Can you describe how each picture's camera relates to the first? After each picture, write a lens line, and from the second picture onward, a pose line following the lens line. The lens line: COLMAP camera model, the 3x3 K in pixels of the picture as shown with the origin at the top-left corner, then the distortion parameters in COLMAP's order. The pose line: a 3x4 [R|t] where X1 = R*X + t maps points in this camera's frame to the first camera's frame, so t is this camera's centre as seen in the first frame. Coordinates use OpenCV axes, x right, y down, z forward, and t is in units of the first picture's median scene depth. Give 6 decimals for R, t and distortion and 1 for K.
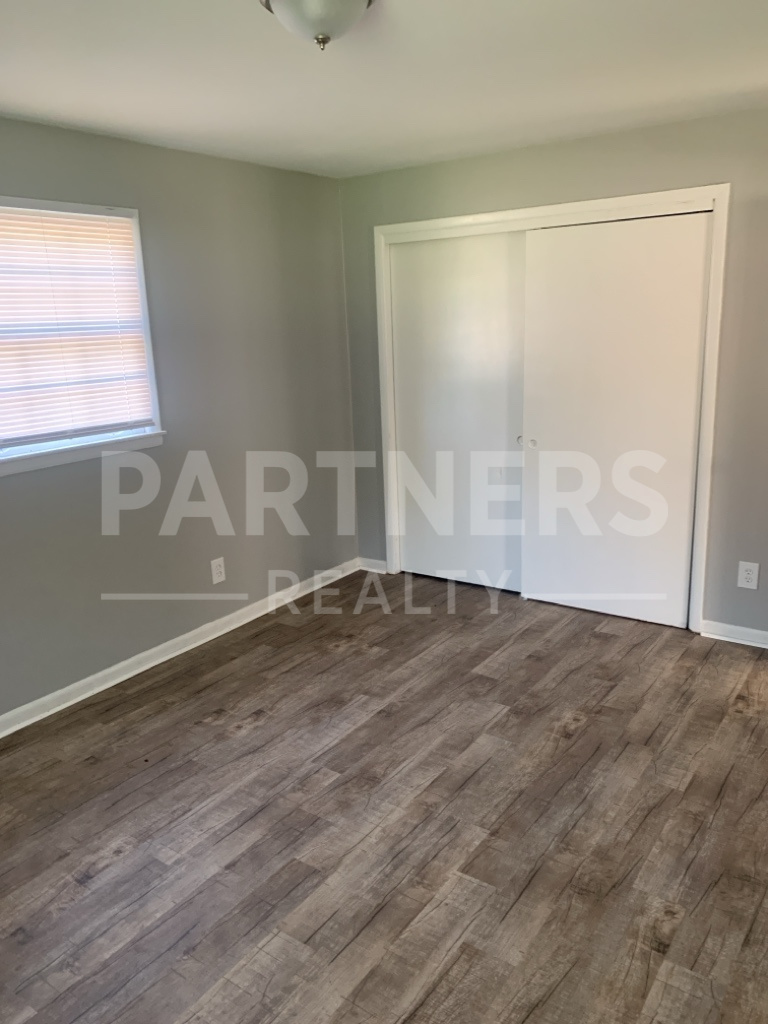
lens RADIAL K [[777.3, 0, 377.5], [0, 777.3, 505.1], [0, 0, 1]] dist [0.022499, 0.000655]
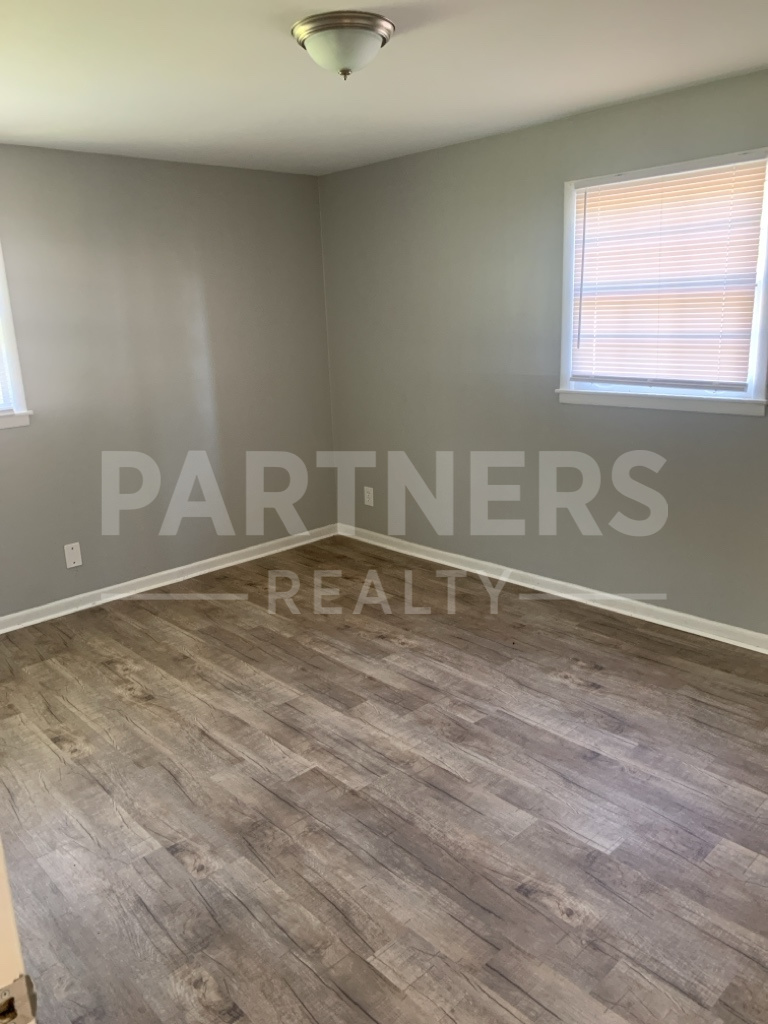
lens RADIAL K [[777.3, 0, 379.0], [0, 777.3, 513.8], [0, 0, 1]] dist [0.022499, 0.000655]
pose [[-0.178714, 0.304211, -0.935691, 0.935292], [-0.193044, 0.921675, 0.336525, -0.266242], [0.964777, 0.240771, -0.105990, 0.972458]]
